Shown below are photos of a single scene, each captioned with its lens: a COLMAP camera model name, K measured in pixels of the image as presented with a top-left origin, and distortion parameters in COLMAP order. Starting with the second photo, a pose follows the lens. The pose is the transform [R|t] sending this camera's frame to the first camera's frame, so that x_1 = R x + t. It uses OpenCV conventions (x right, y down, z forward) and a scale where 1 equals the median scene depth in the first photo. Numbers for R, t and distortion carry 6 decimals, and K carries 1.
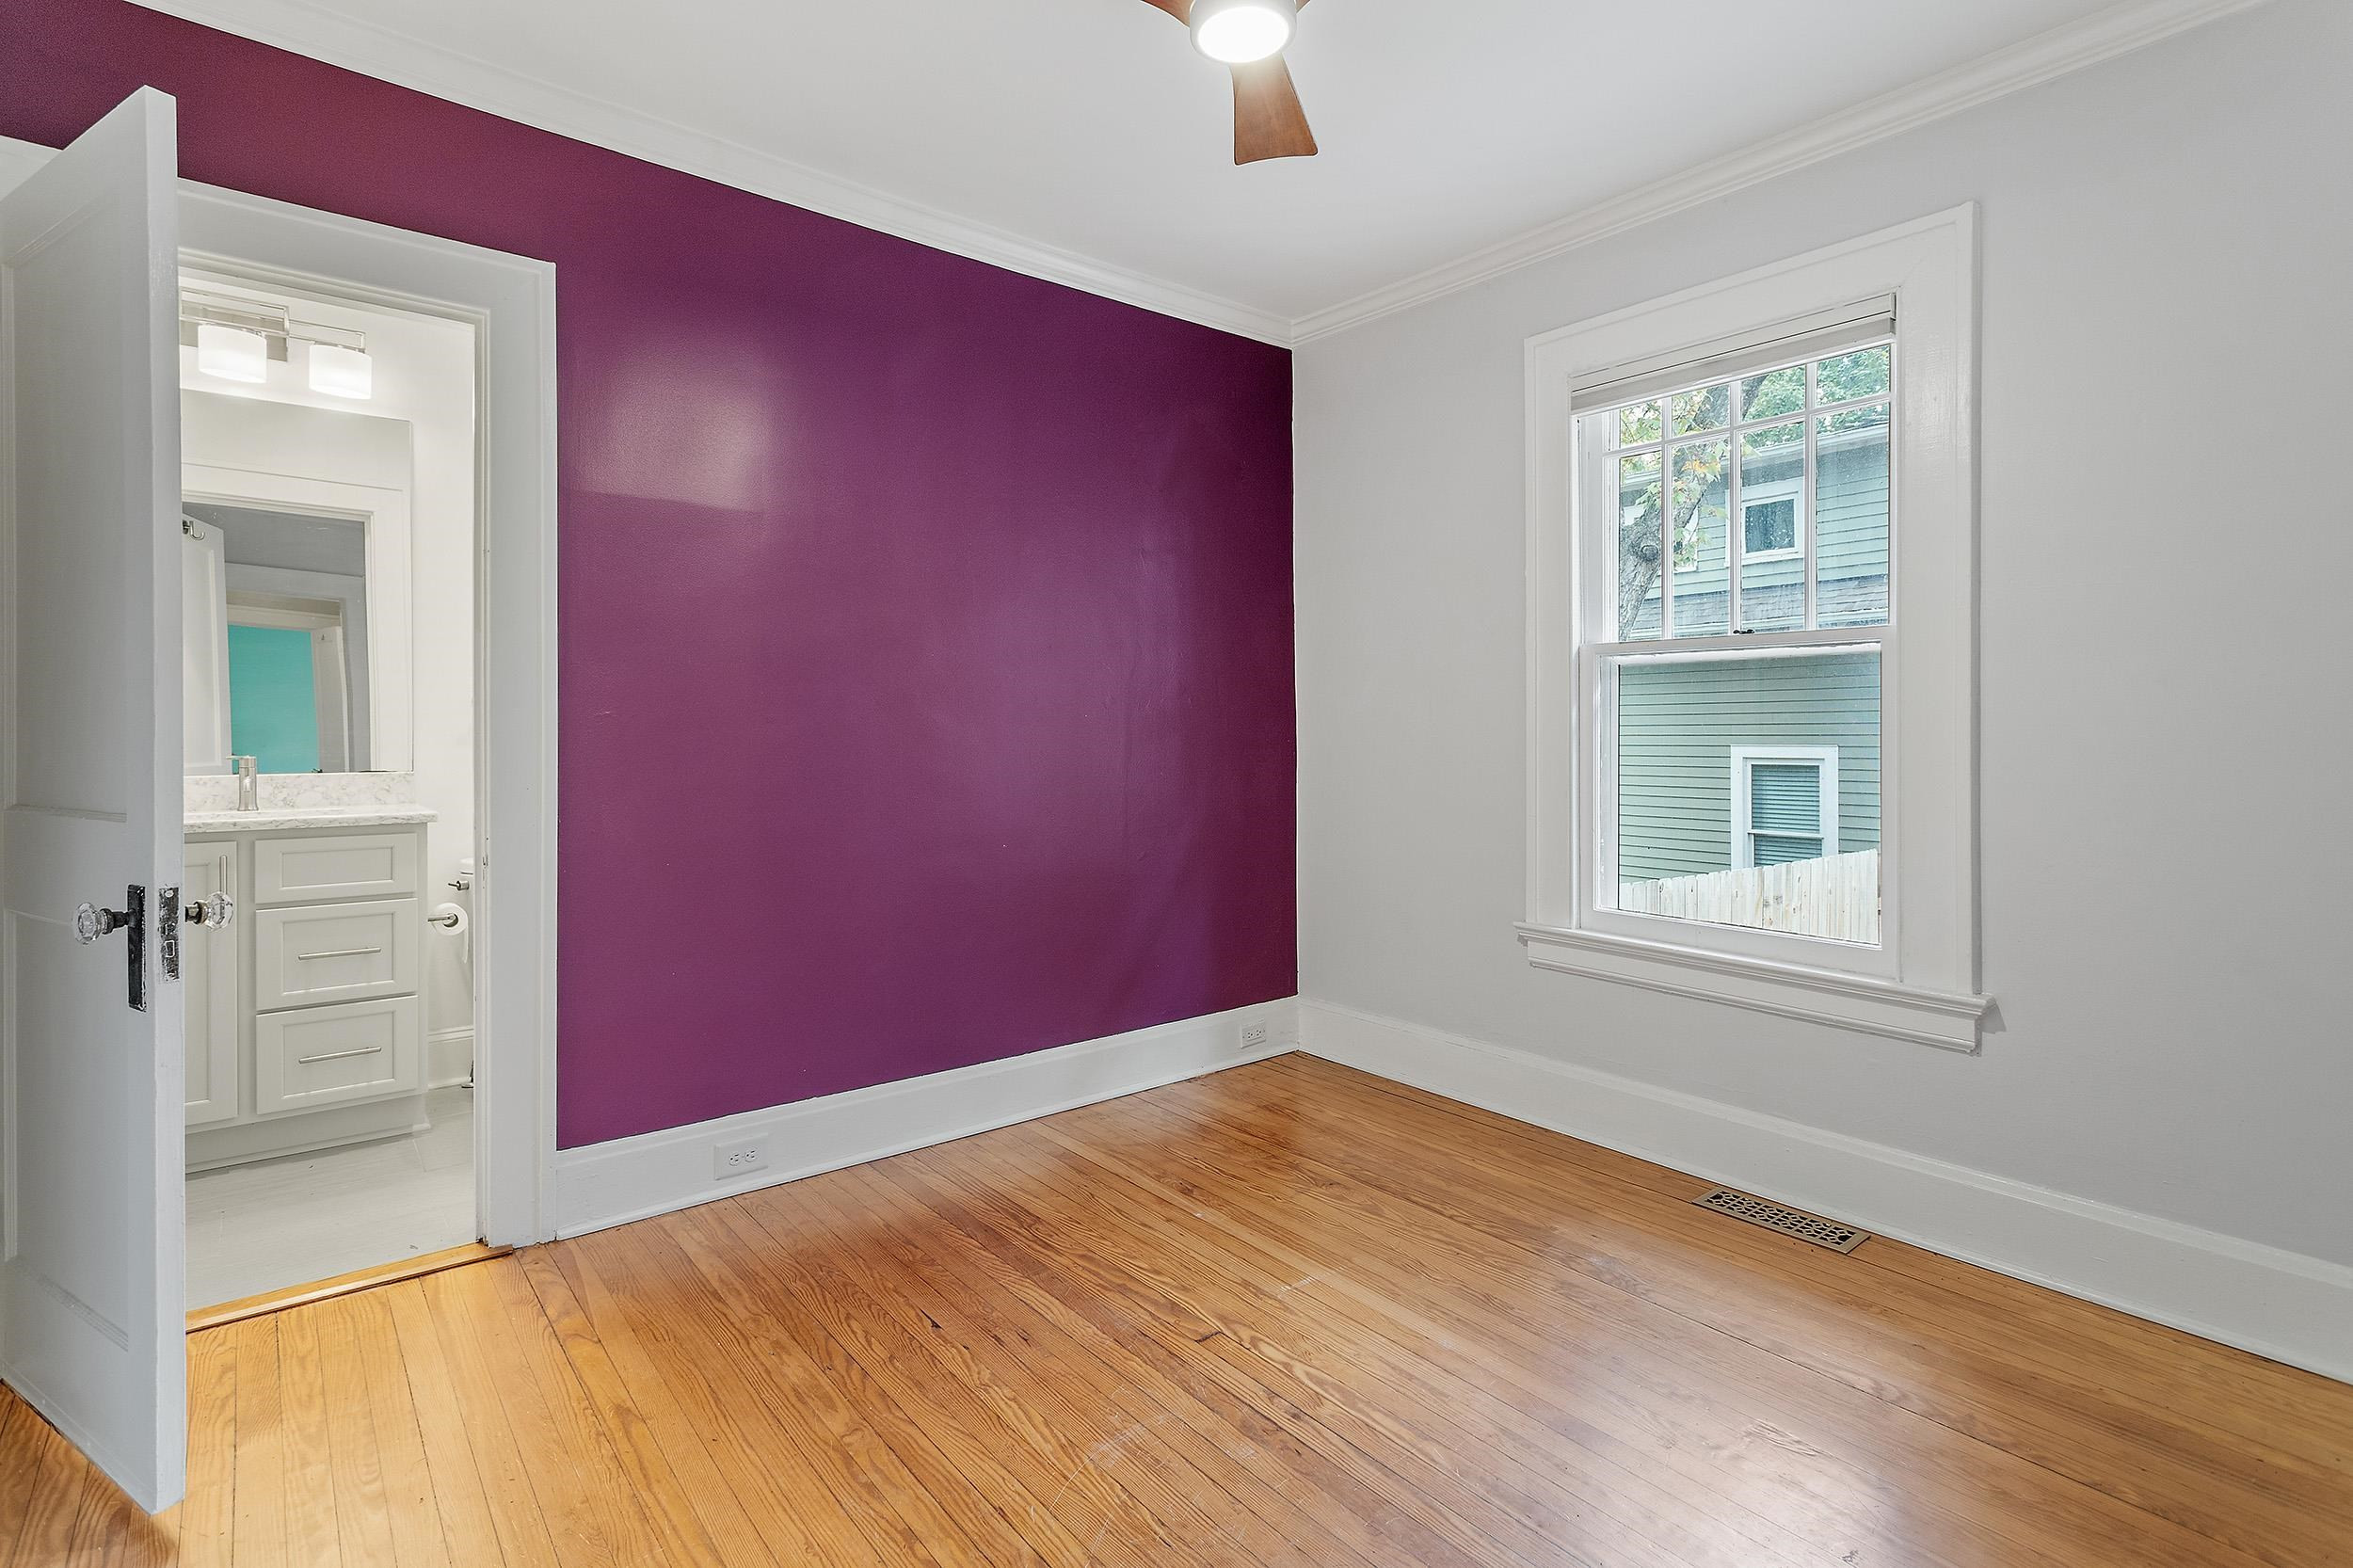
lens RADIAL K [[1132.2, 0, 1161.4], [0, 1132.2, 709.3], [0, 0, 1]] dist [0.001449, 0.000456]
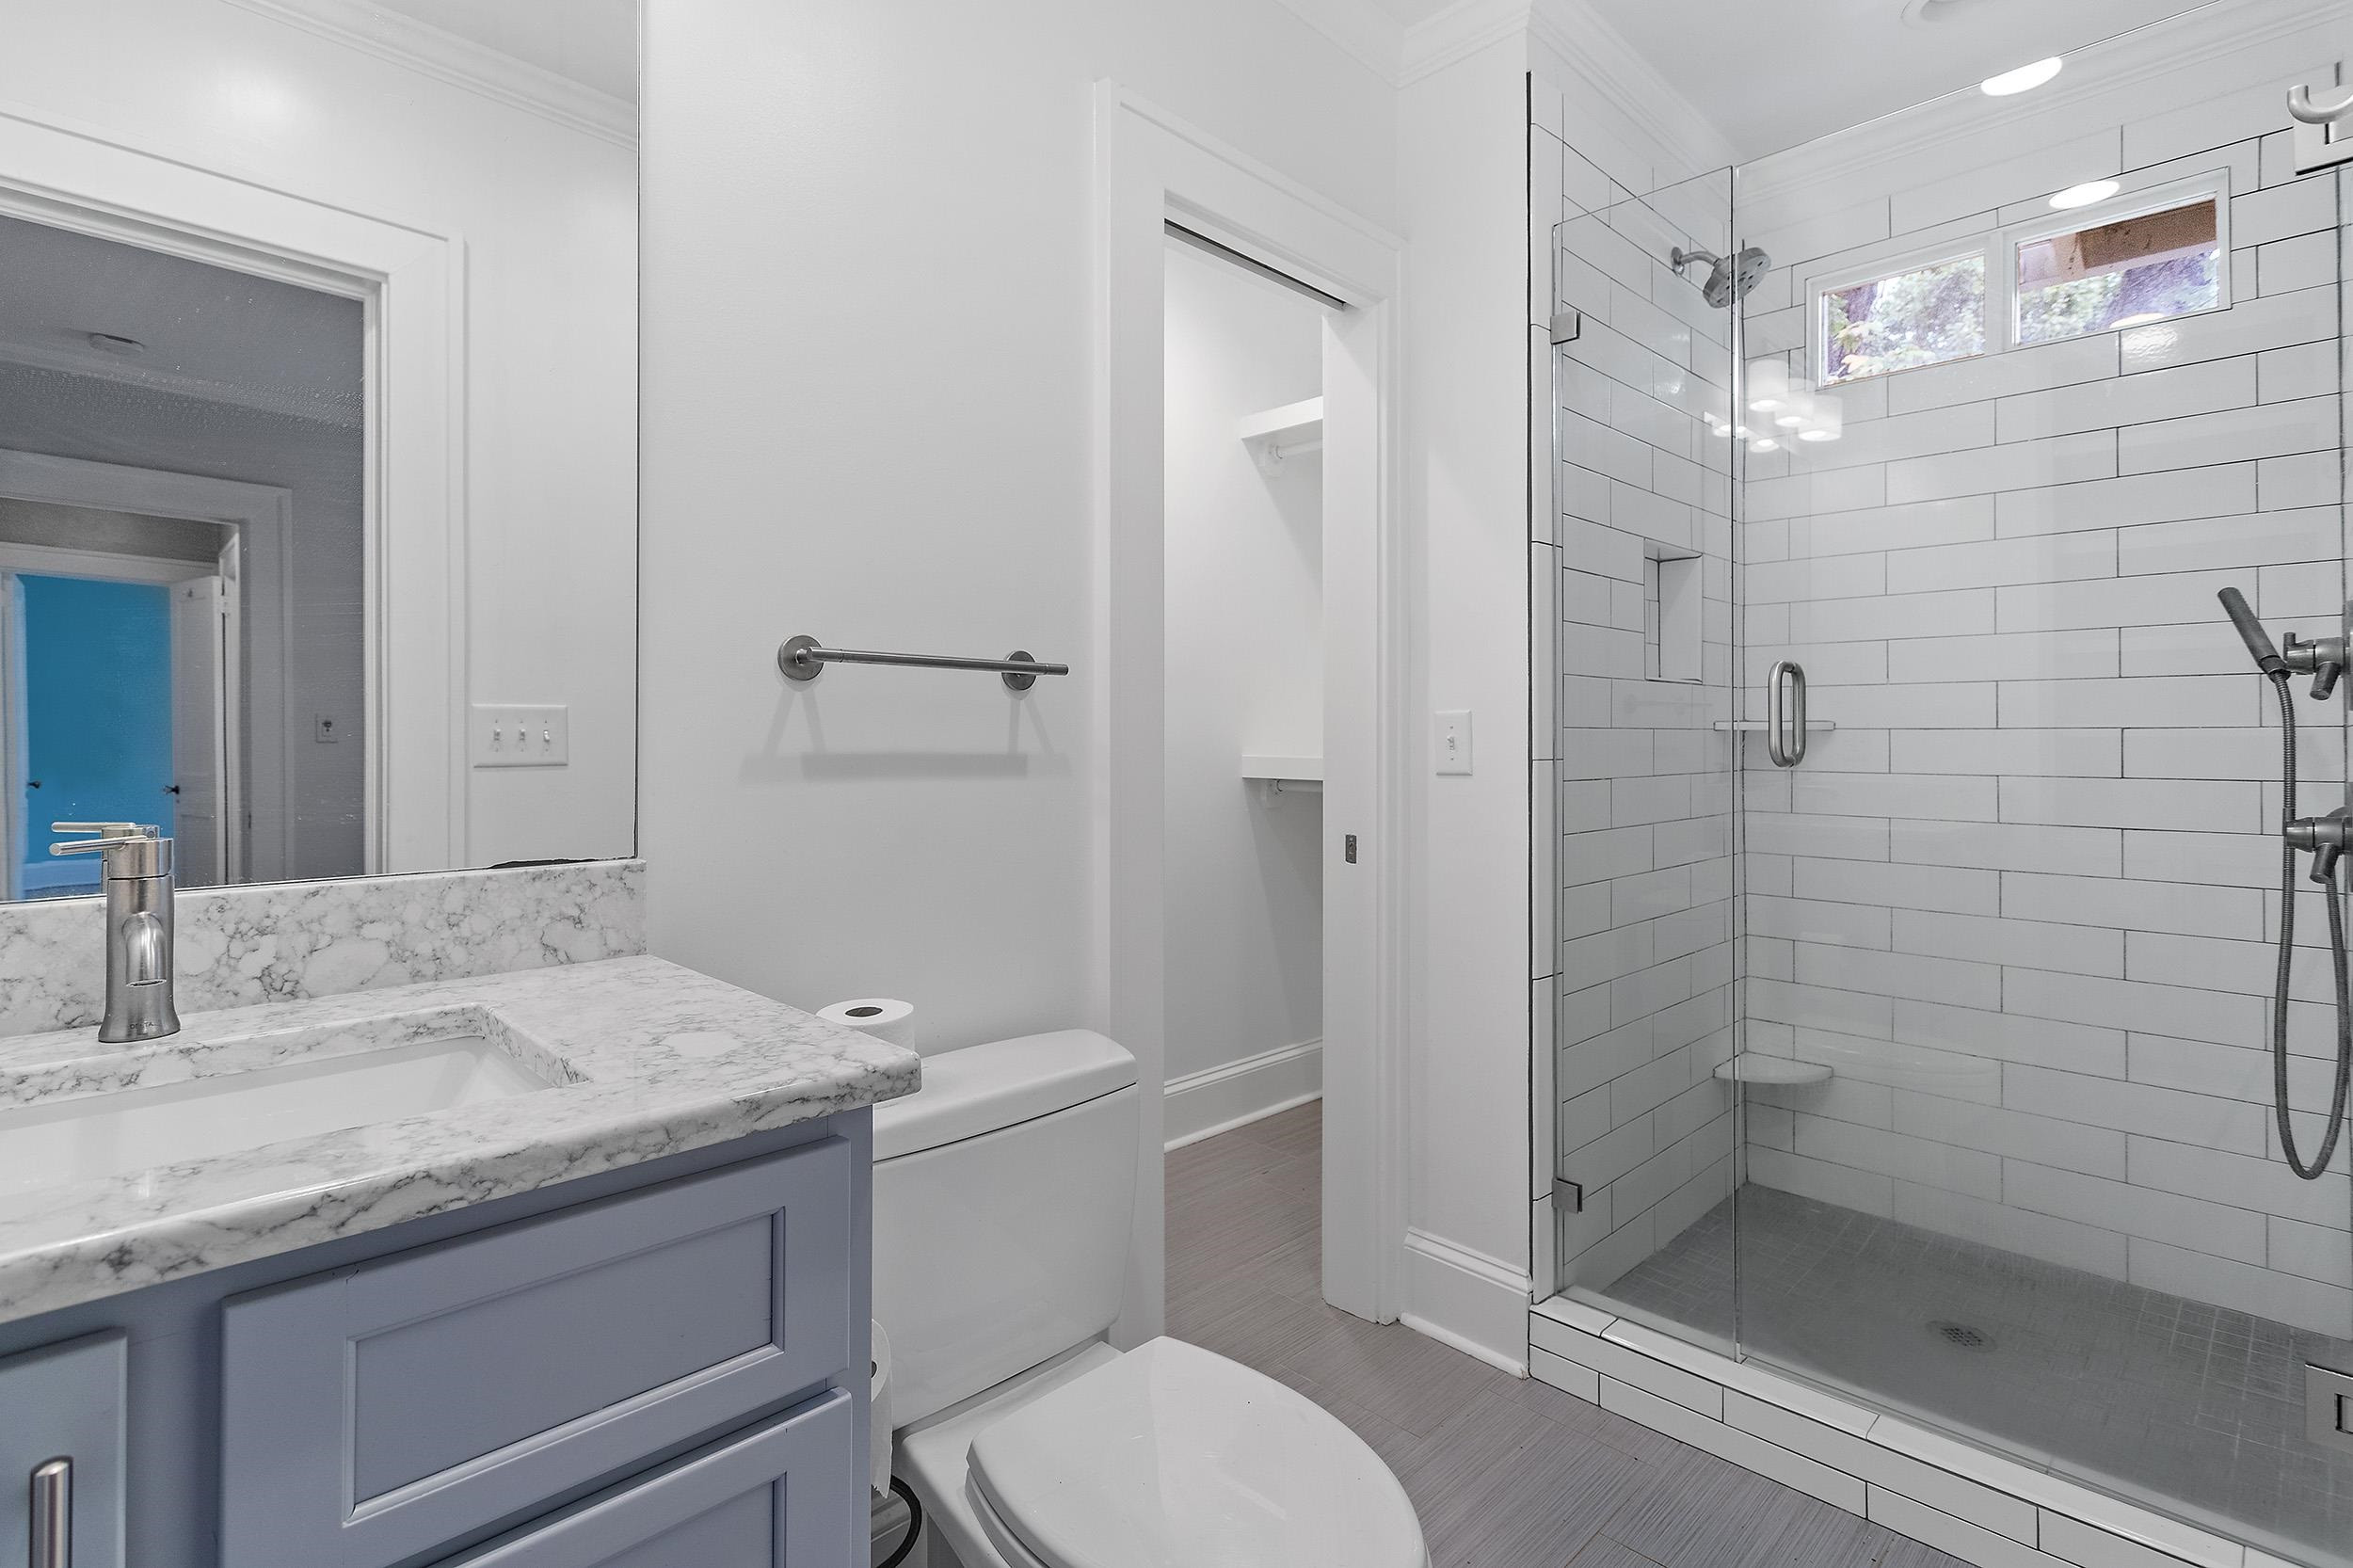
lens RADIAL K [[1132.2, 0, 1161.4], [0, 1132.2, 709.3], [0, 0, 1]] dist [0.001449, 0.000456]
pose [[0.995473, 0.012380, 0.094239, -0.571257], [-0.011862, 0.999911, -0.006053, 0.009737], [-0.094306, 0.004908, 0.995531, 0.685153]]
